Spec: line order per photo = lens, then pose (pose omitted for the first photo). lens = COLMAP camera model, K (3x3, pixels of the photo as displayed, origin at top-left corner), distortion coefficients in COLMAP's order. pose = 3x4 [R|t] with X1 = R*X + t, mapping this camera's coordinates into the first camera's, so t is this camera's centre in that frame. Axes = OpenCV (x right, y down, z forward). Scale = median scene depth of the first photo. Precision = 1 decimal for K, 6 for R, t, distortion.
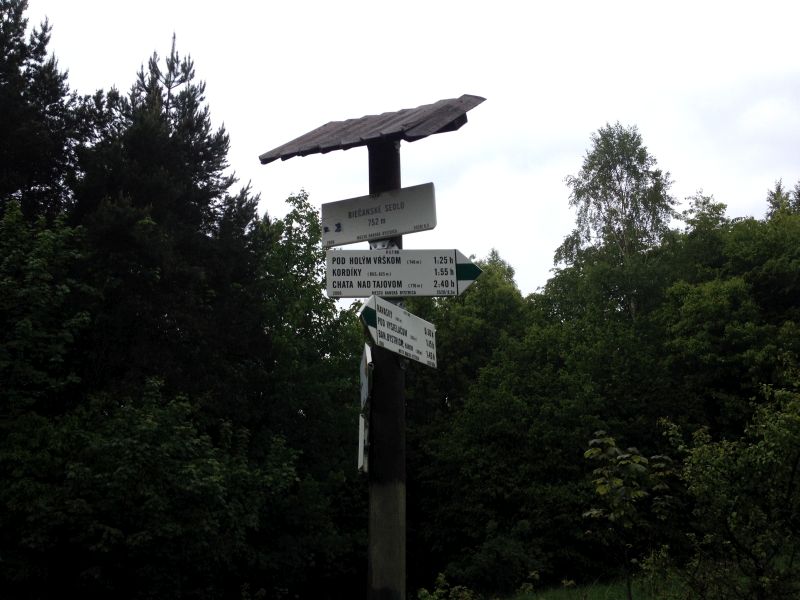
lens RADIAL K [[738.8, 0, 411.9], [0, 738.8, 297.3], [0, 0, 1]] dist [0.173111, -0.382300]
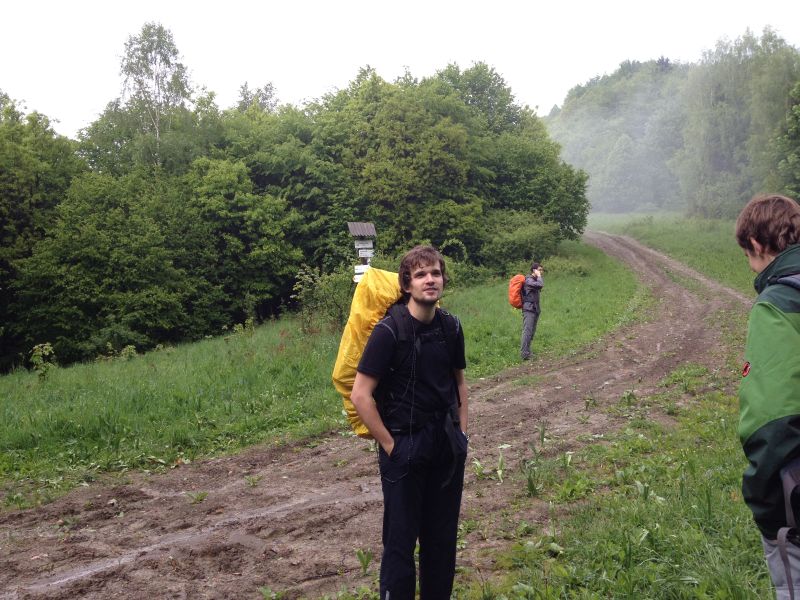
lens RADIAL K [[738.8, 0, 411.9], [0, 738.8, 297.3], [0, 0, 1]] dist [0.173111, -0.382300]
pose [[0.703681, -0.007646, 0.710475, -0.430771], [-0.165073, 0.970822, 0.173943, -0.083560], [-0.691075, -0.239681, 0.681887, -0.370501]]
